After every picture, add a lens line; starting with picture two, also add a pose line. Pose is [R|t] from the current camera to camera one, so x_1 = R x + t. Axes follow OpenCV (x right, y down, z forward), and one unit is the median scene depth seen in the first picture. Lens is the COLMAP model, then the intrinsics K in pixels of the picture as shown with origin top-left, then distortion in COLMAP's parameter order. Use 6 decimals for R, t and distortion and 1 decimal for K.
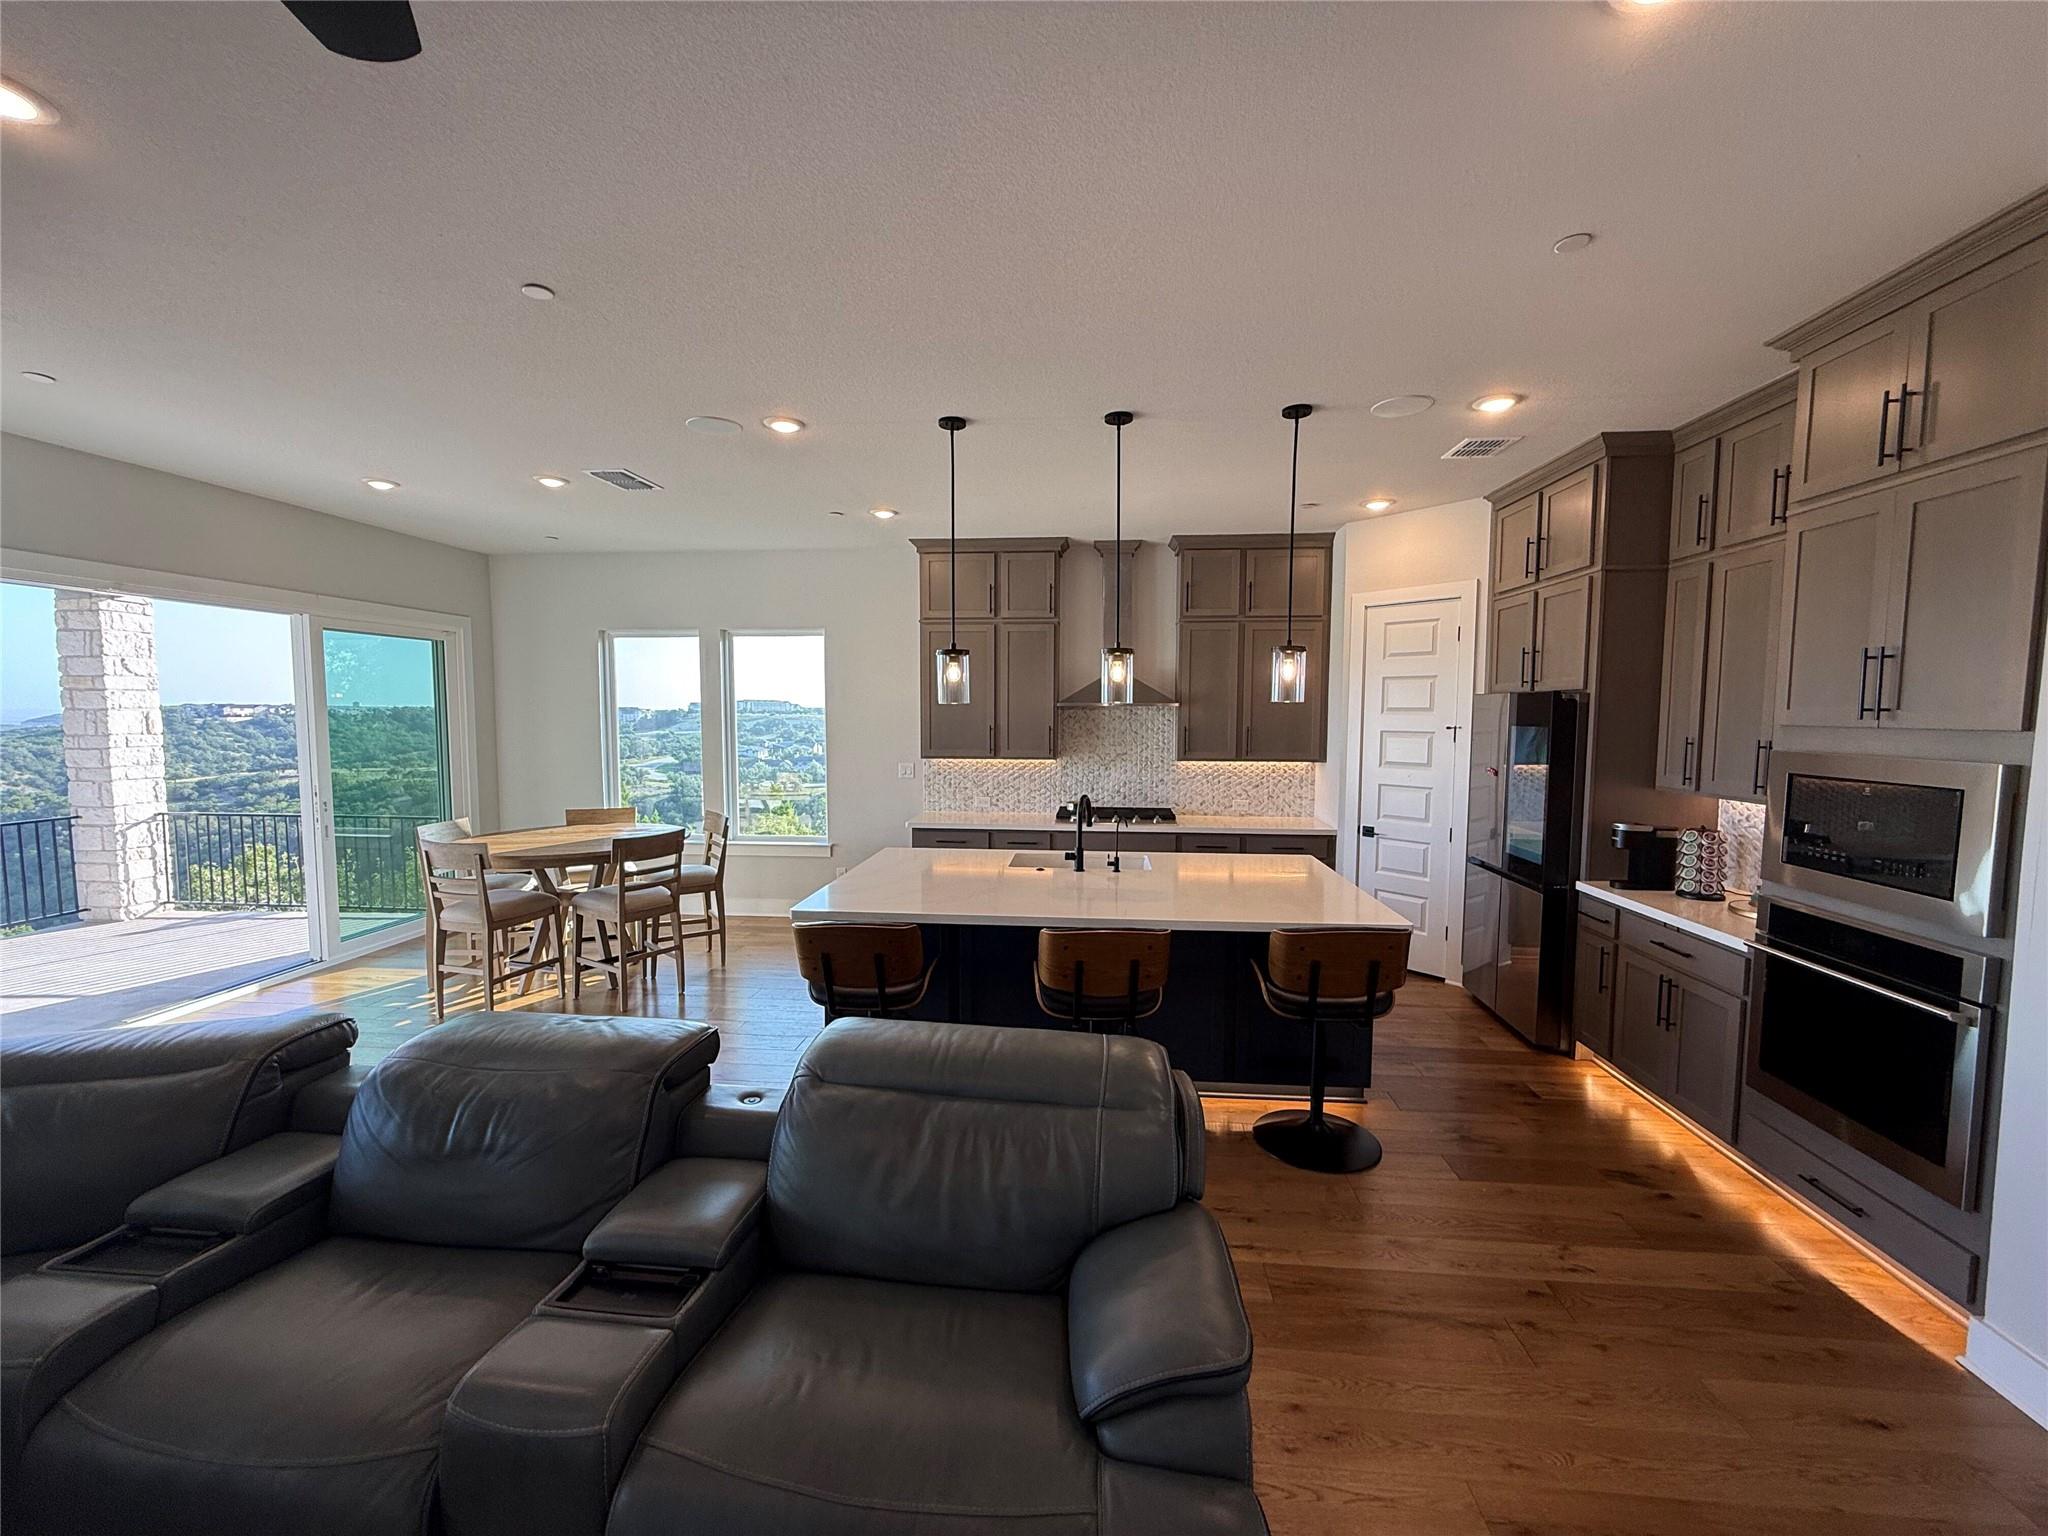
lens RADIAL K [[824.6, 0, 1024.0], [0, 824.6, 768.0], [0, 0, 1]] dist [0.003811, 0.000420]
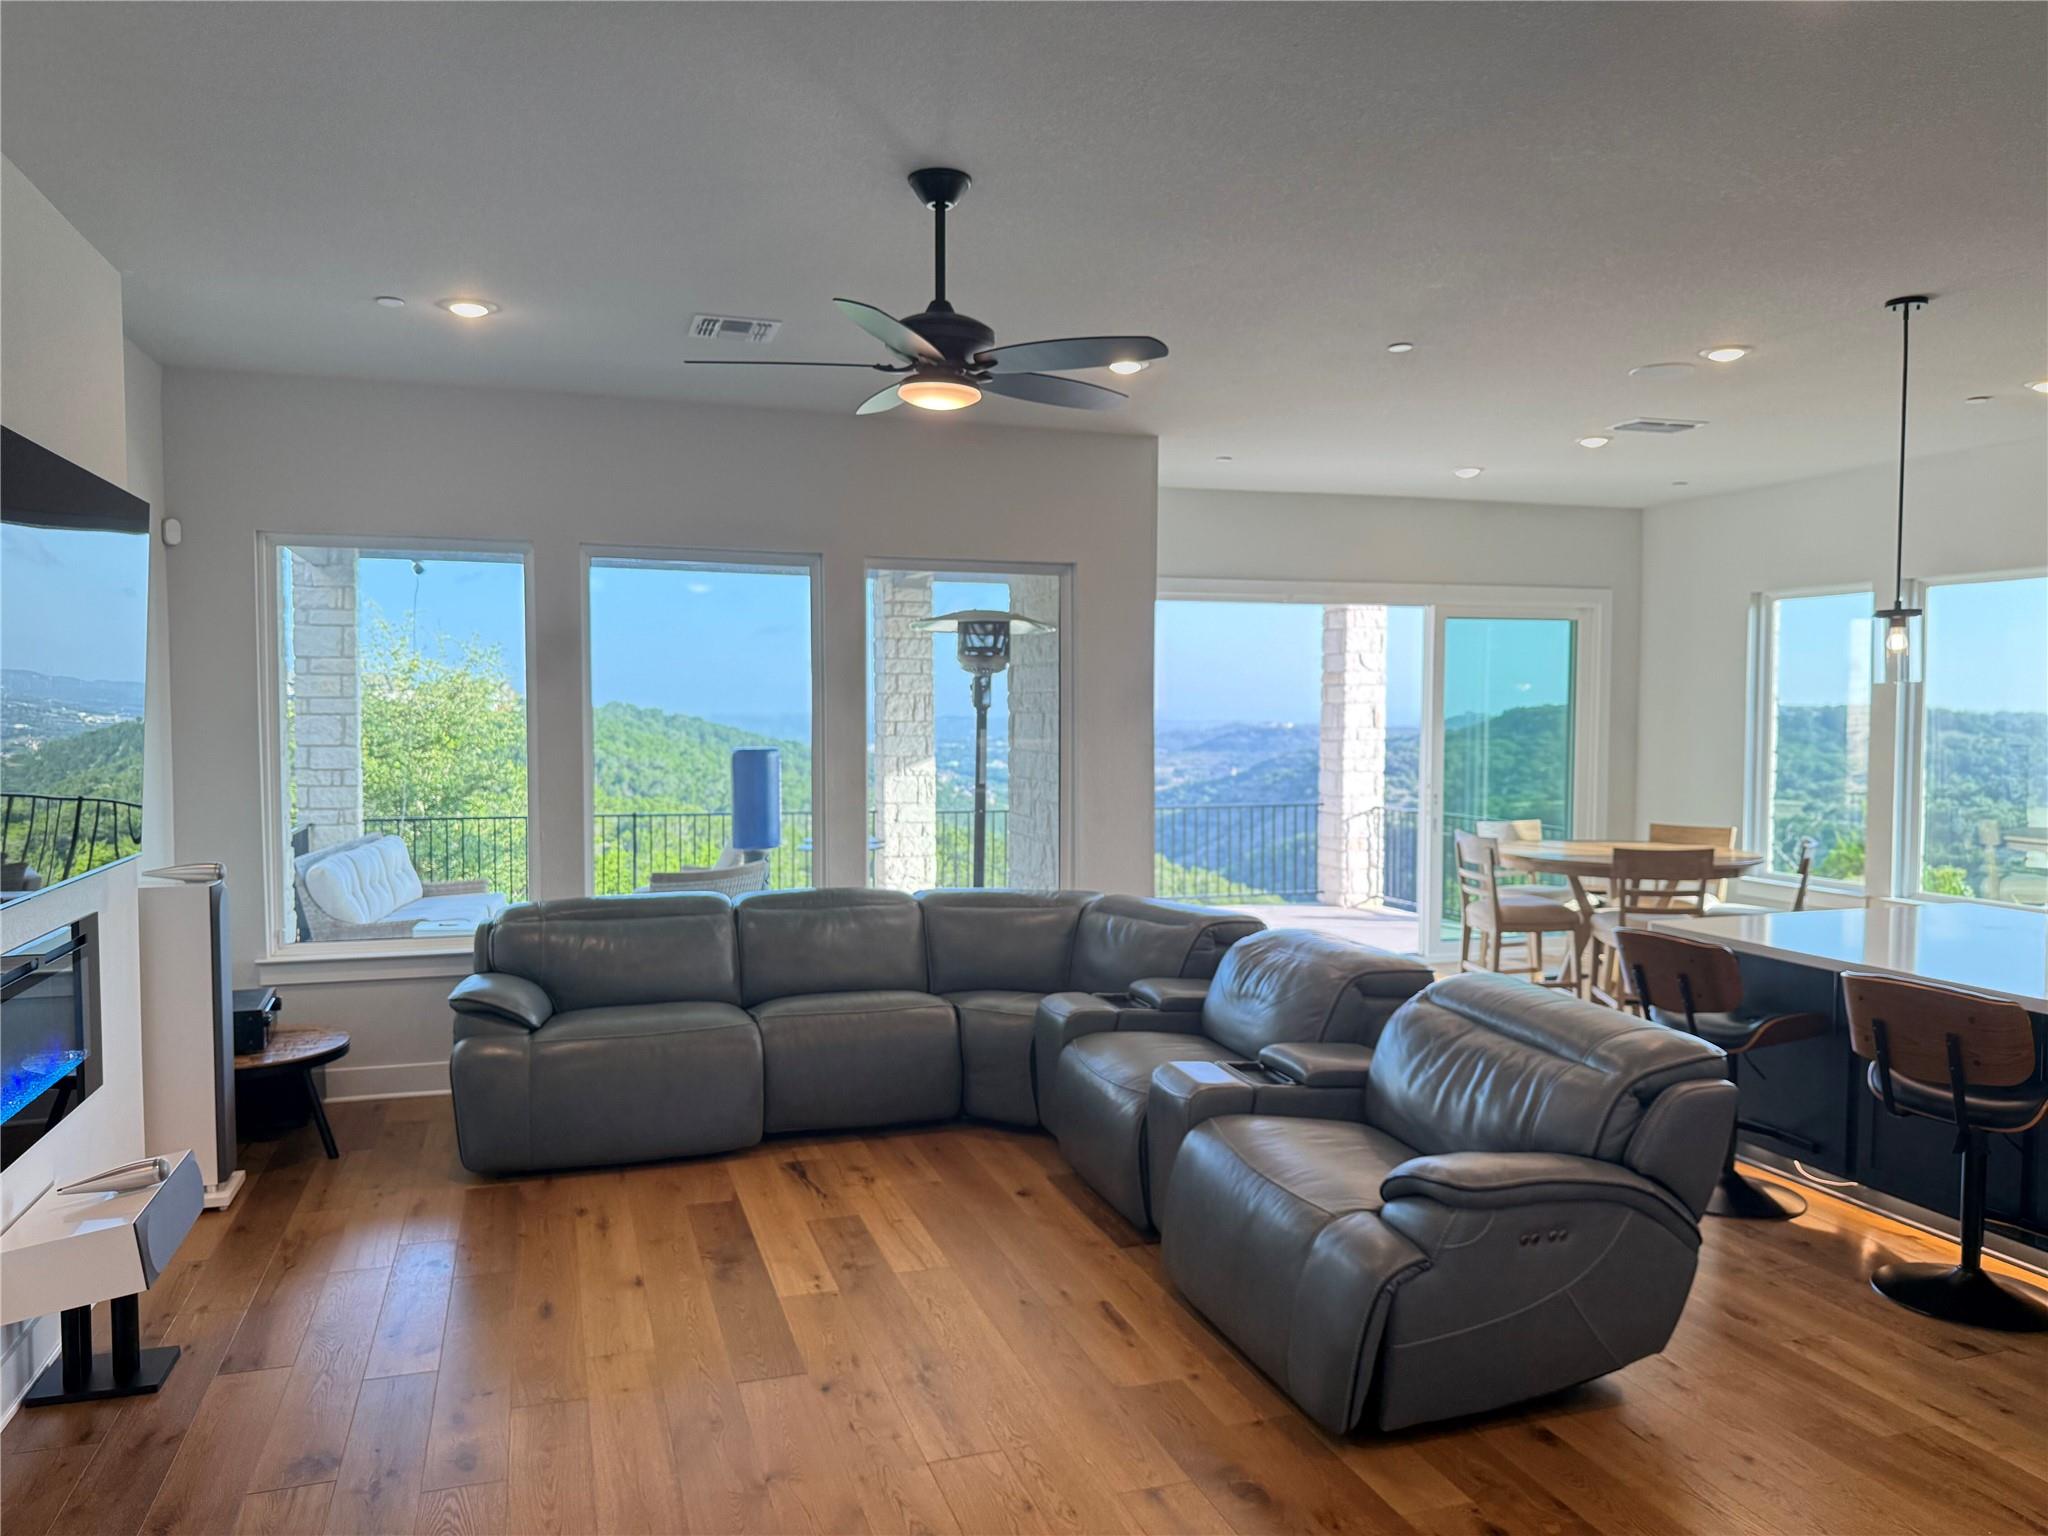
lens RADIAL K [[1476.6, 0, 1024.0], [0, 1476.6, 768.0], [0, 0, 1]] dist [0.055017, -0.001921]
pose [[0.406171, 0.035822, -0.913095, 0.441296], [-0.064456, 0.997866, 0.010476, 0.017183], [0.911521, 0.054599, 0.407613, -0.129853]]
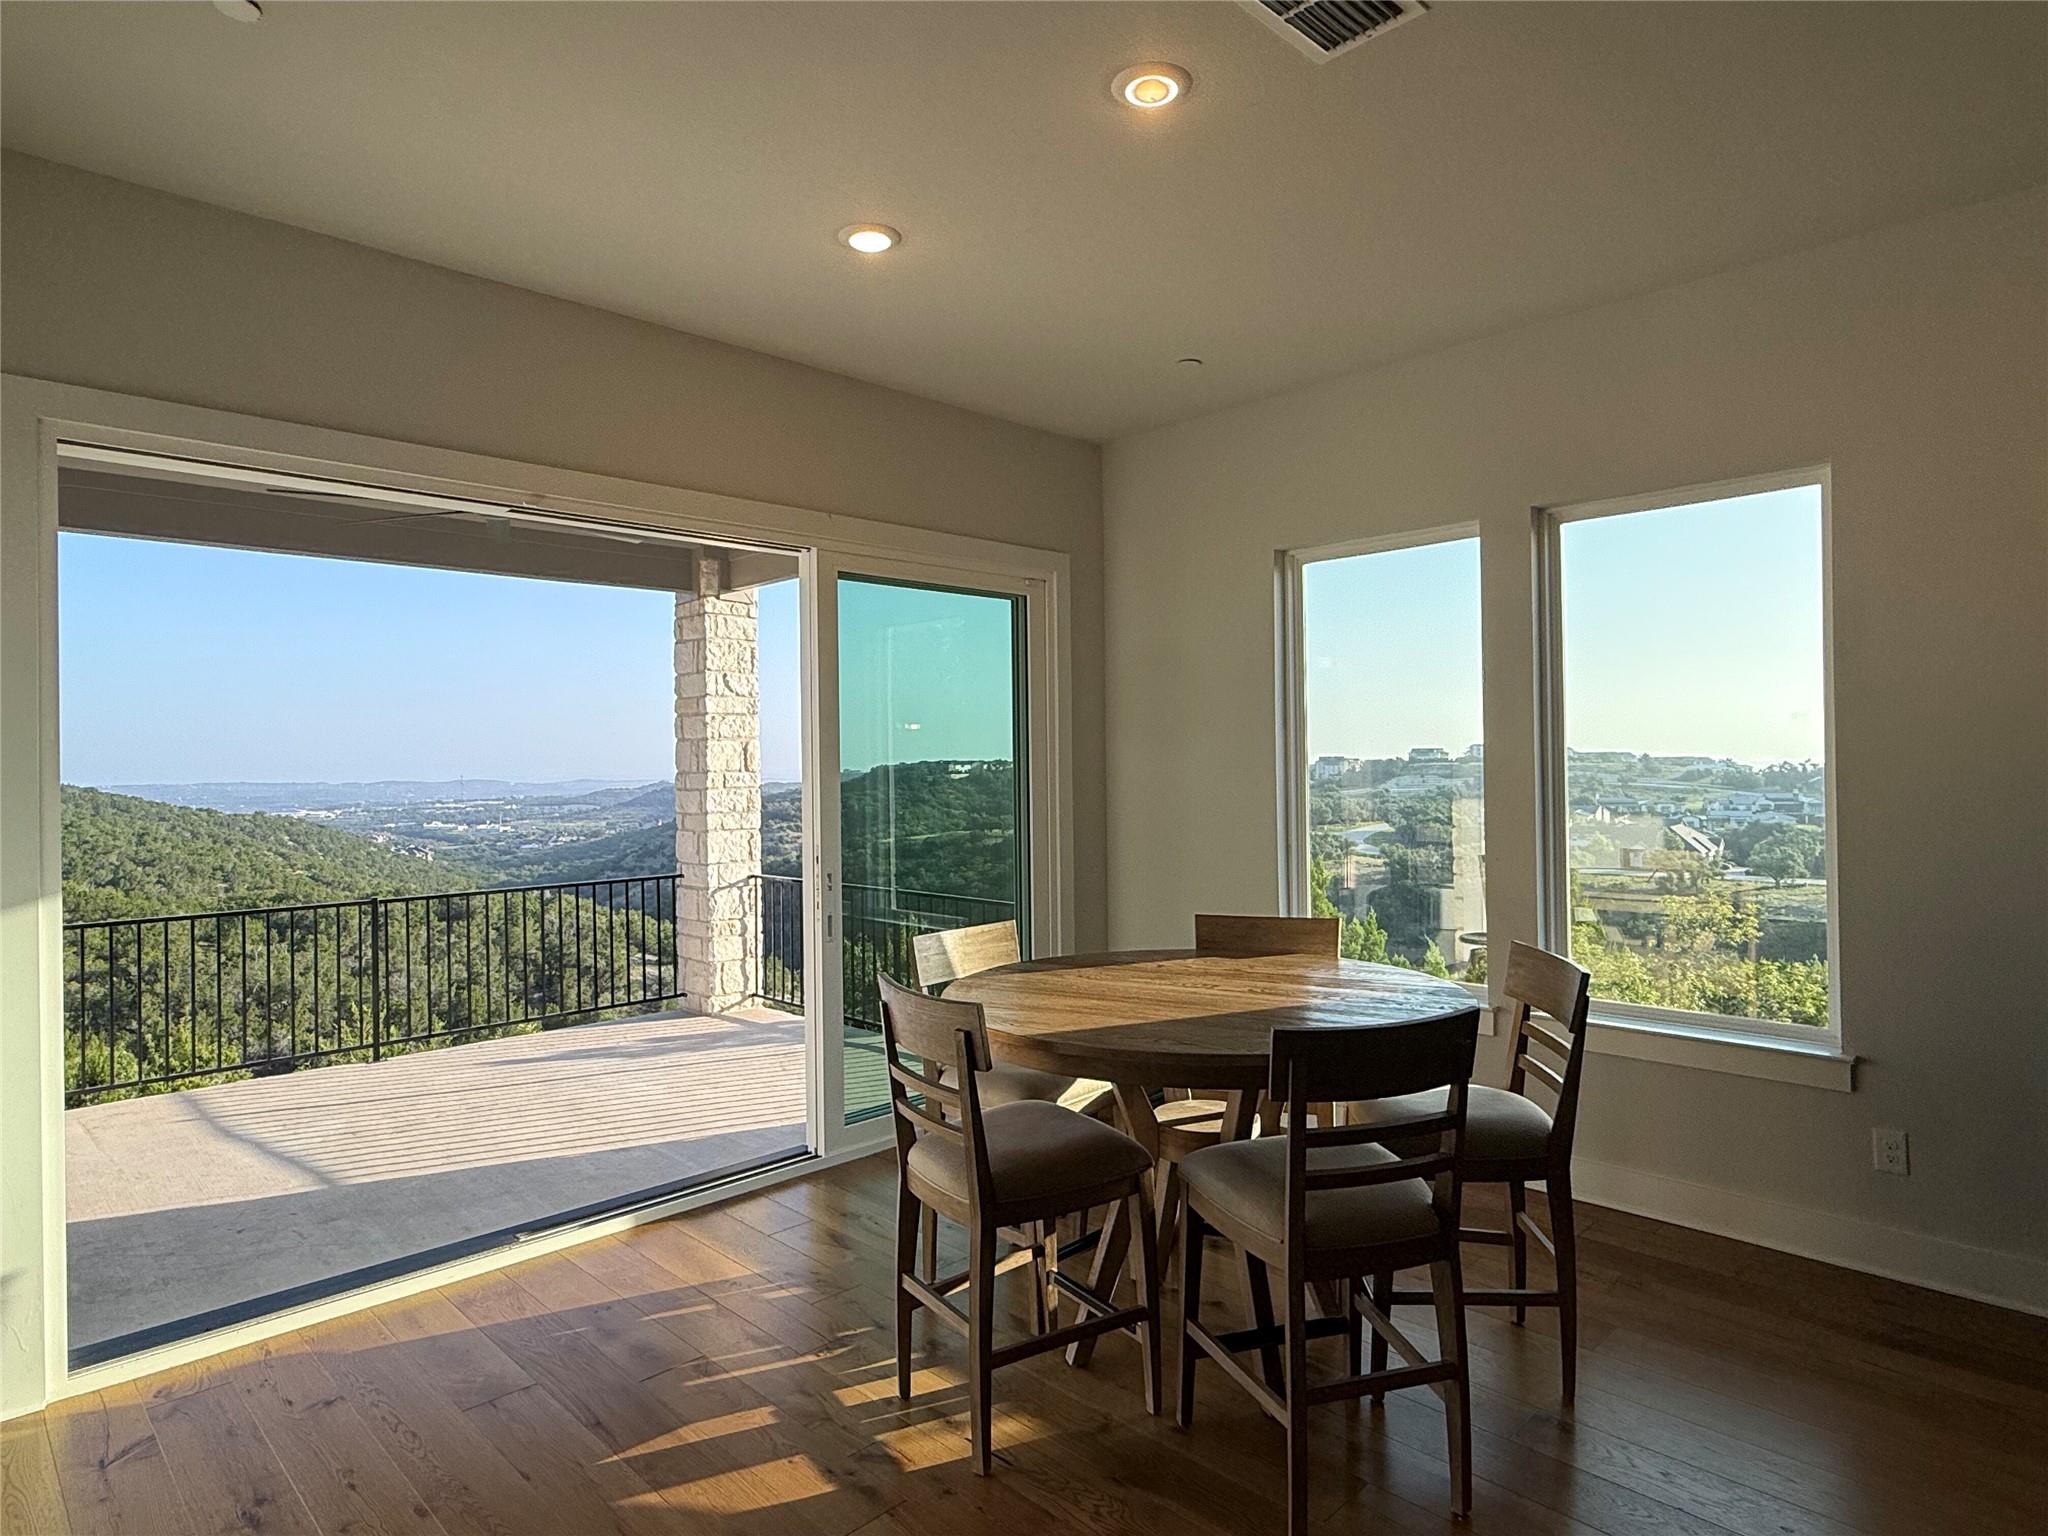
lens RADIAL K [[1147.4, 0, 1024.0], [0, 1147.4, 768.0], [0, 0, 1]] dist [-0.000801, -0.000055]
pose [[0.759268, -0.012295, -0.650662, -0.177505], [-0.028742, 0.998212, -0.052403, 0.004346], [0.650143, 0.058489, 0.757557, 0.377414]]
